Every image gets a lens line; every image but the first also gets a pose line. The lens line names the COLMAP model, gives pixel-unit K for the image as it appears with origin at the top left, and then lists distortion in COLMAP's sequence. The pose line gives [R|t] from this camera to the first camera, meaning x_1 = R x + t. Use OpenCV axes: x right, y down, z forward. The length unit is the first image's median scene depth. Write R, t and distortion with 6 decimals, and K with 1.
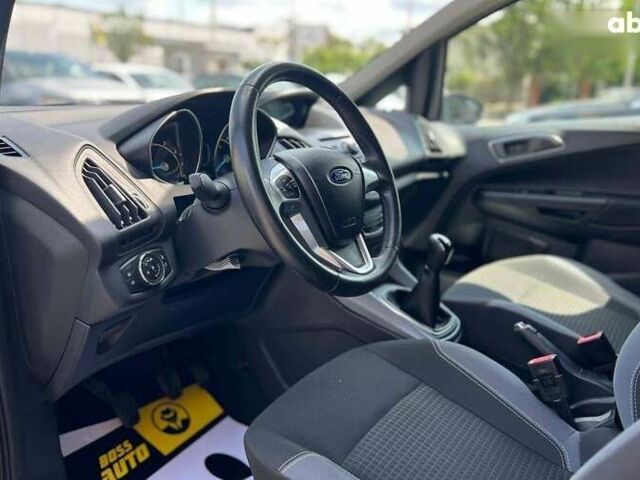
lens RADIAL K [[580.5, 0, 320.0], [0, 580.5, 240.0], [0, 0, 1]] dist [0.076432, -0.116341]
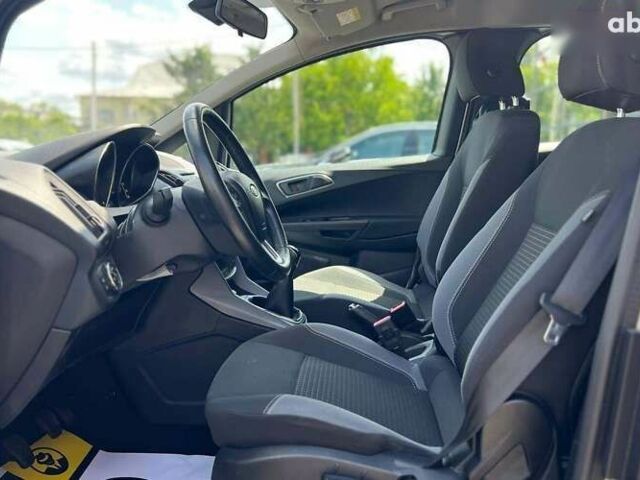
lens RADIAL K [[580.5, 0, 320.0], [0, 580.5, 240.0], [0, 0, 1]] dist [0.076432, -0.116341]
pose [[0.866306, -0.077861, 0.493409, -0.351195], [0.132727, 0.988149, -0.077103, 0.084697], [-0.481558, 0.132283, 0.866373, -0.130074]]
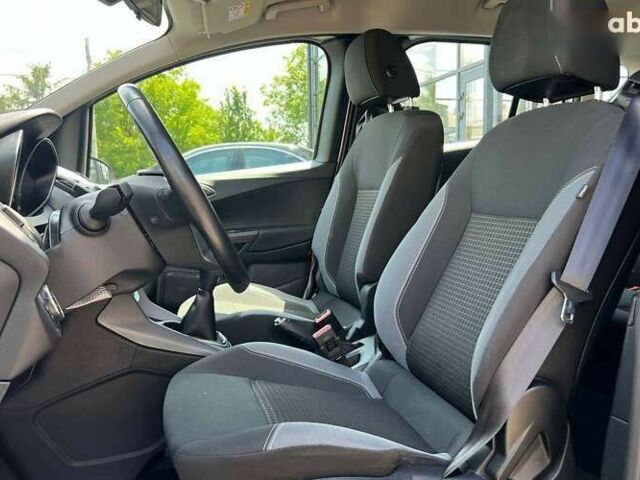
lens RADIAL K [[580.5, 0, 320.0], [0, 580.5, 240.0], [0, 0, 1]] dist [0.076432, -0.116341]
pose [[0.657917, -0.109598, 0.745073, -0.466362], [0.228665, 0.971717, -0.058980, 0.070410], [-0.717536, 0.209177, 0.664370, 0.093366]]
